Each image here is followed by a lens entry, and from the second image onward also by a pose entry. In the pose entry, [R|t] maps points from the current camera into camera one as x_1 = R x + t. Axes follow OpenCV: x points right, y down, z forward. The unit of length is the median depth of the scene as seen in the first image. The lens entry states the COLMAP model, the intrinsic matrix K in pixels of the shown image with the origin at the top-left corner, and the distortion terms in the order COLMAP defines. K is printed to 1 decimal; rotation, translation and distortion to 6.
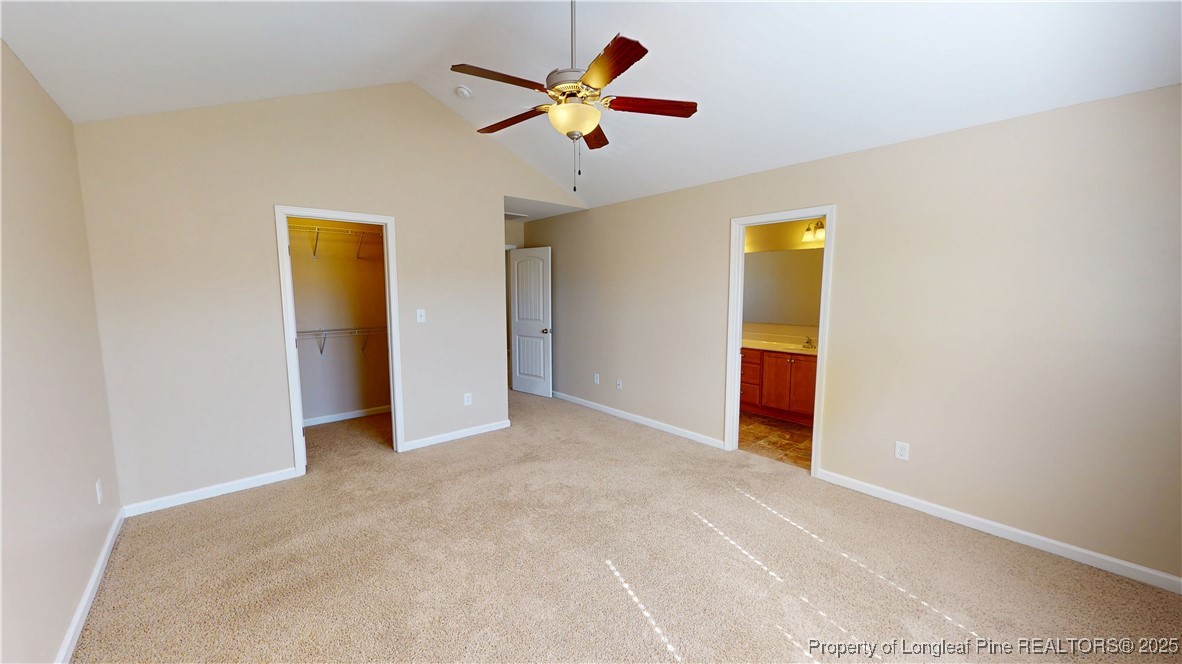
lens RADIAL K [[432.2, 0, 594.3], [0, 432.2, 335.3], [0, 0, 1]] dist [-0.000872, -0.000302]
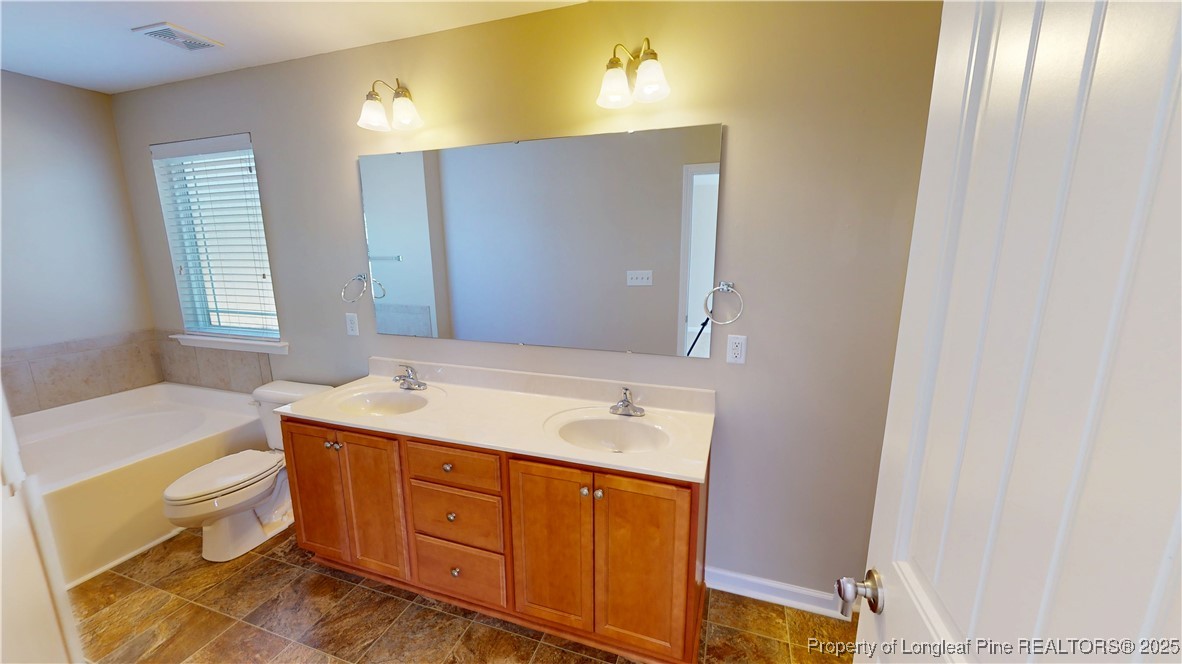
lens RADIAL K [[432.2, 0, 594.3], [0, 432.2, 335.3], [0, 0, 1]] dist [-0.000872, -0.000302]
pose [[0.866002, -0.096151, 0.490710, 0.306791], [0.053558, 0.993529, 0.100155, -0.078579], [-0.497165, -0.060453, 0.865548, 0.717609]]
